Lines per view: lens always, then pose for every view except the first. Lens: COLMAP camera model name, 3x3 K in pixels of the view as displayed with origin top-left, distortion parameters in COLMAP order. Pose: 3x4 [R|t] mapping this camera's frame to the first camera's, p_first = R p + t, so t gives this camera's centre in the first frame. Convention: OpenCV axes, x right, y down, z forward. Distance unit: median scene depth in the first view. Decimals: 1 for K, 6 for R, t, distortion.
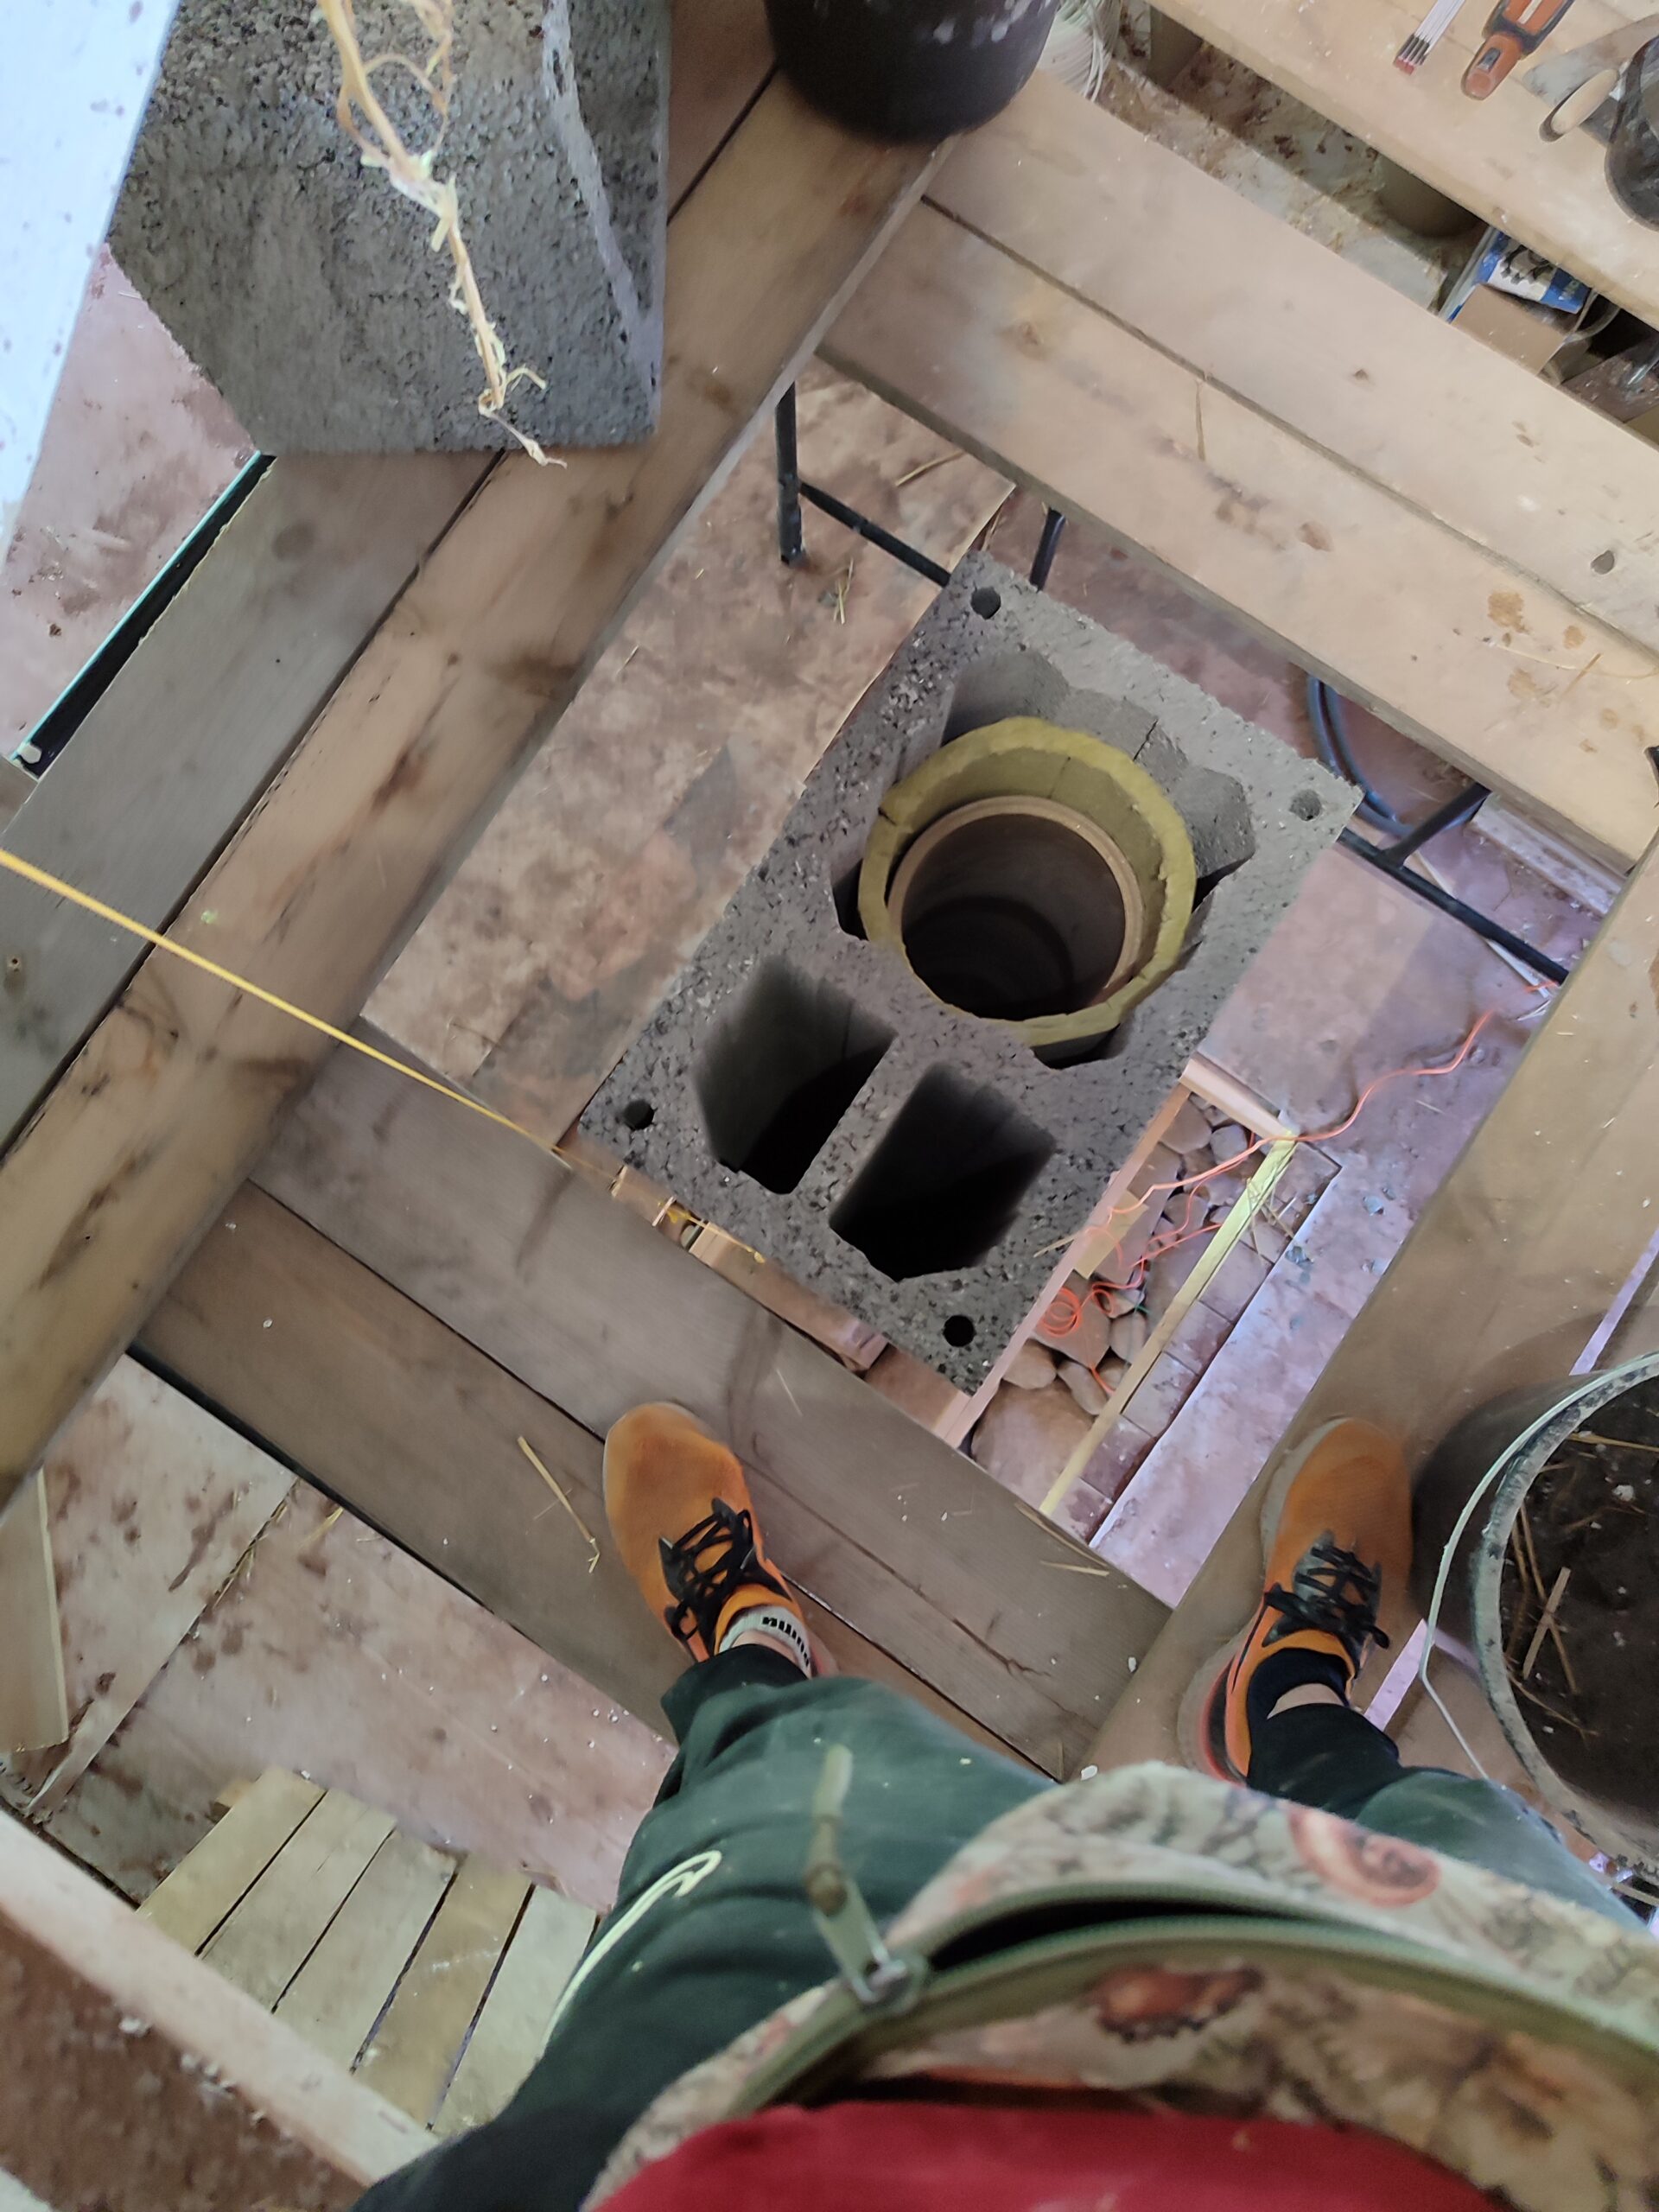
lens RADIAL K [[1647.0, 0, 822.5], [0, 1647.0, 1112.6], [0, 0, 1]] dist [0.004930, 0.002246]
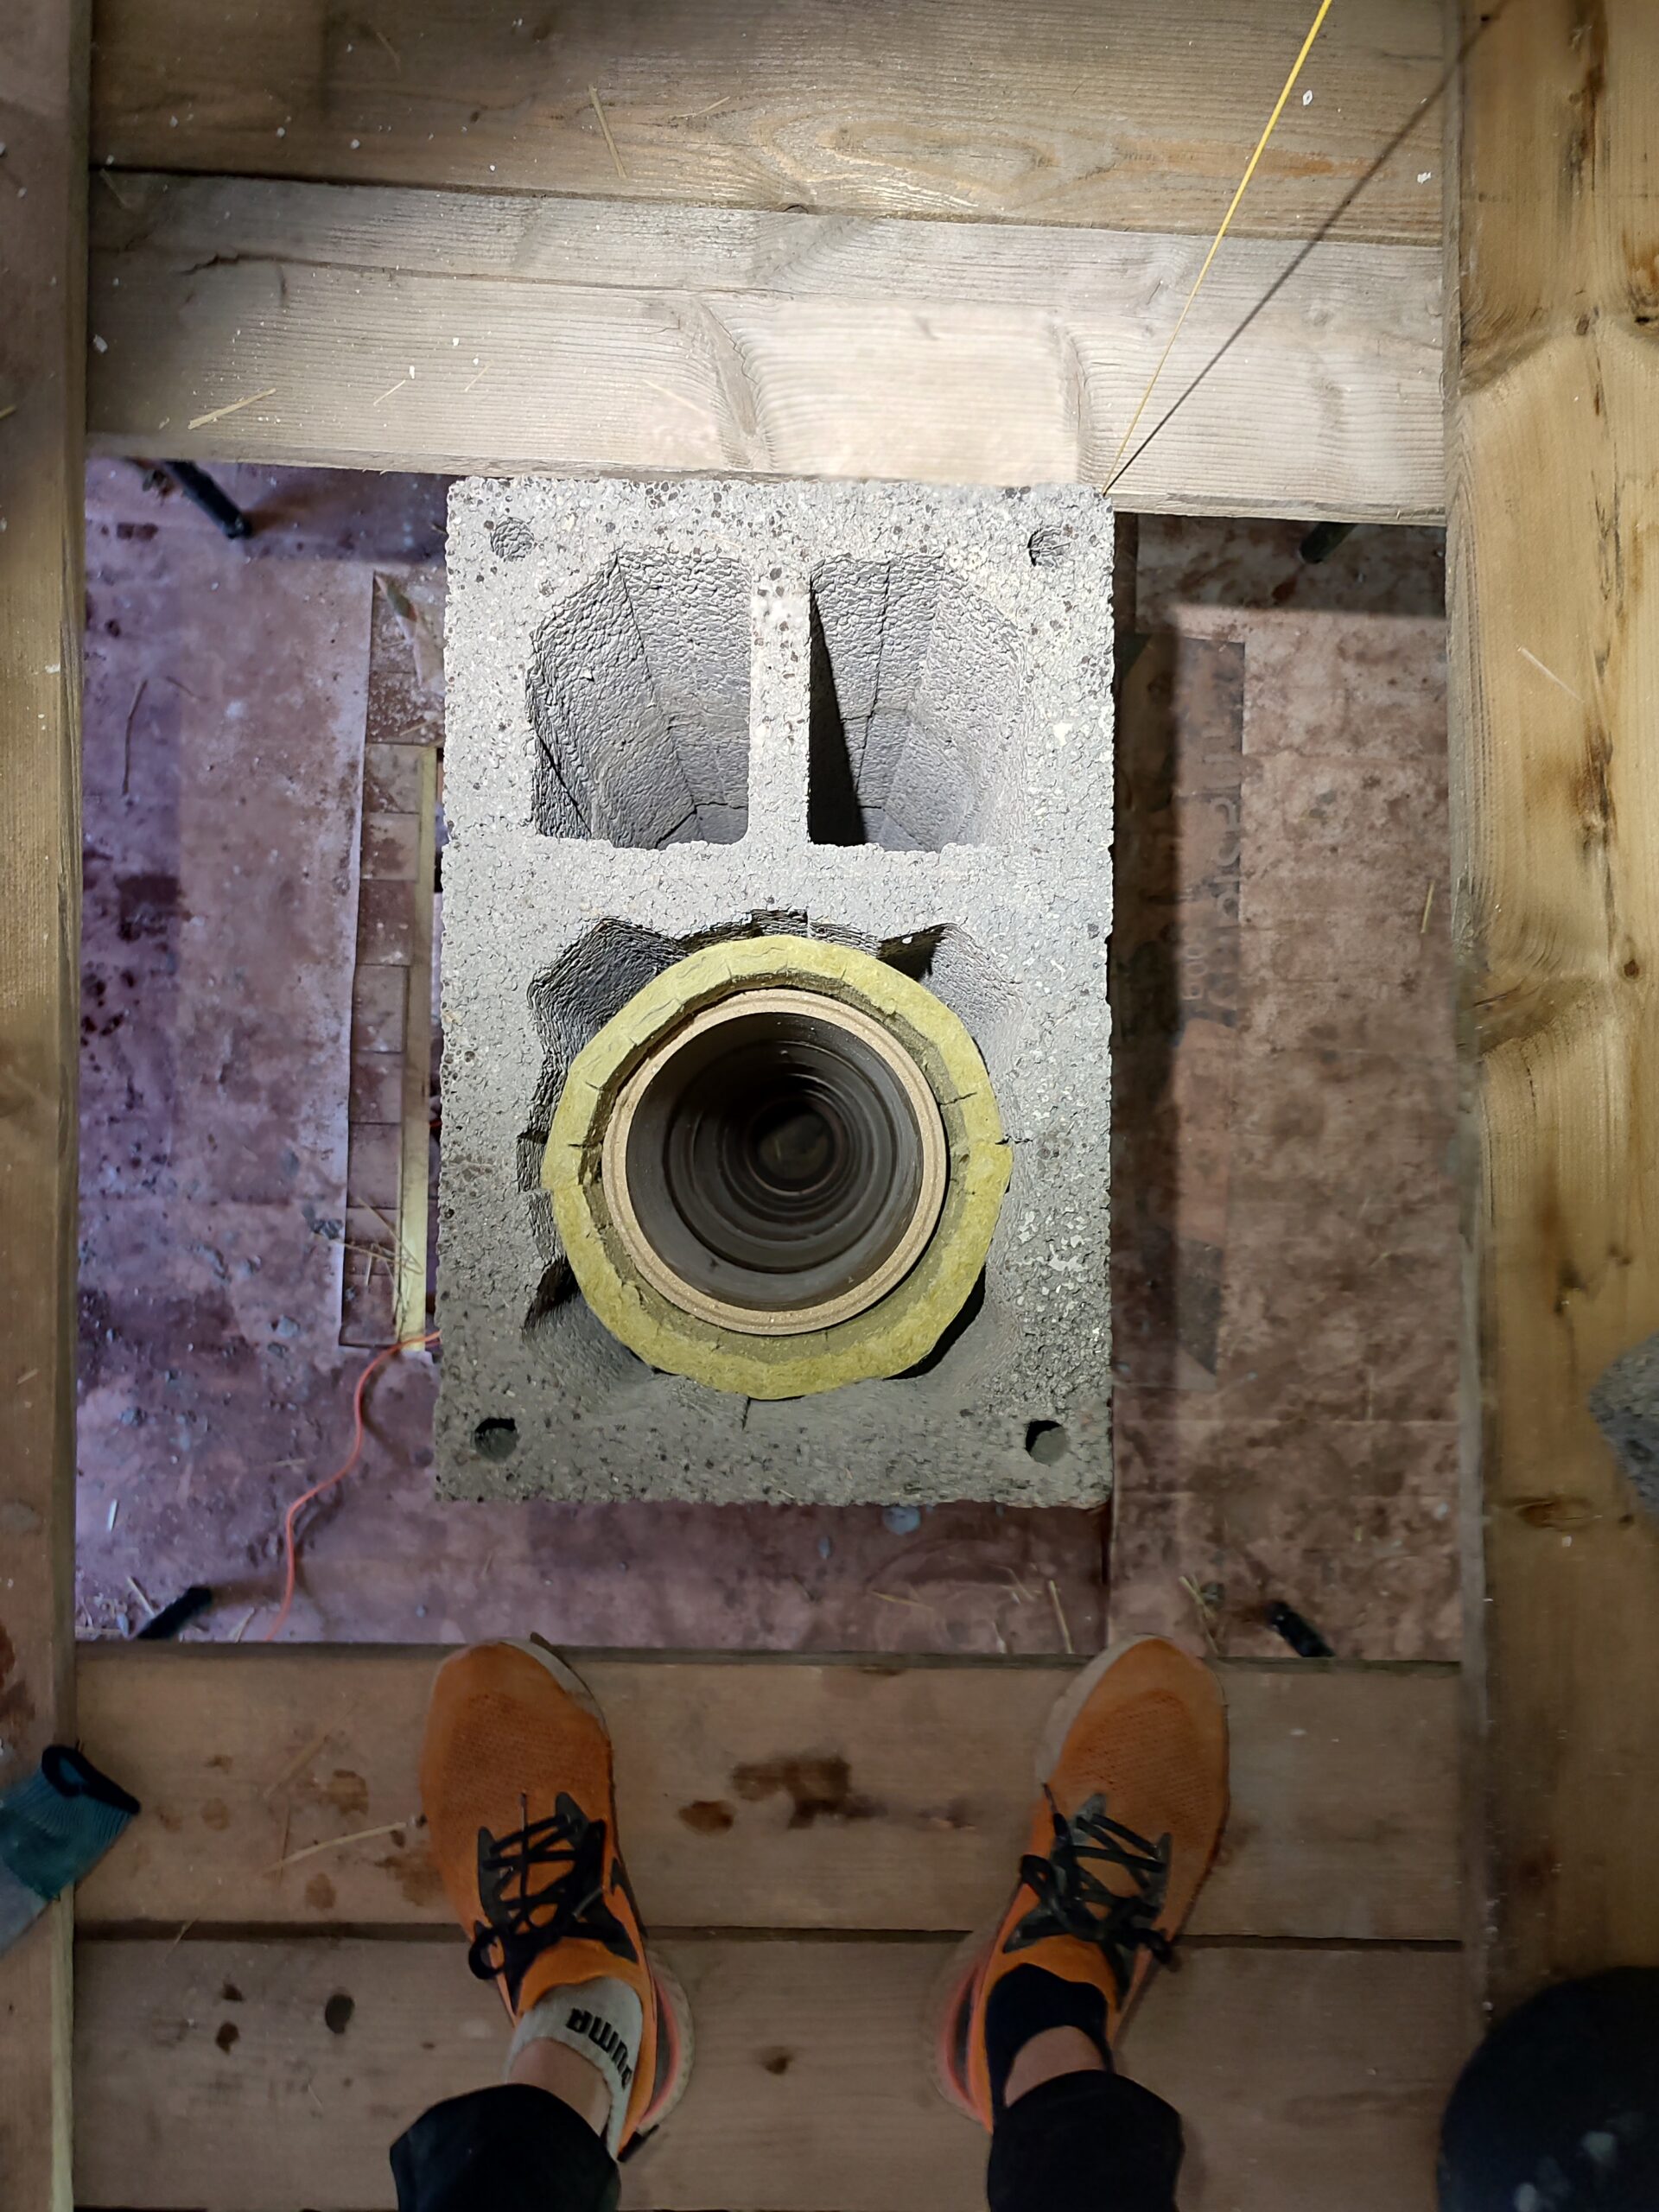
lens RADIAL K [[1647.0, 0, 822.5], [0, 1647.0, 1112.6], [0, 0, 1]] dist [0.004930, 0.002246]
pose [[-0.837719, 0.545644, -0.022353, 0.056740], [-0.543872, -0.829905, 0.124344, -0.111789], [0.049297, 0.116323, 0.991987, 0.144572]]
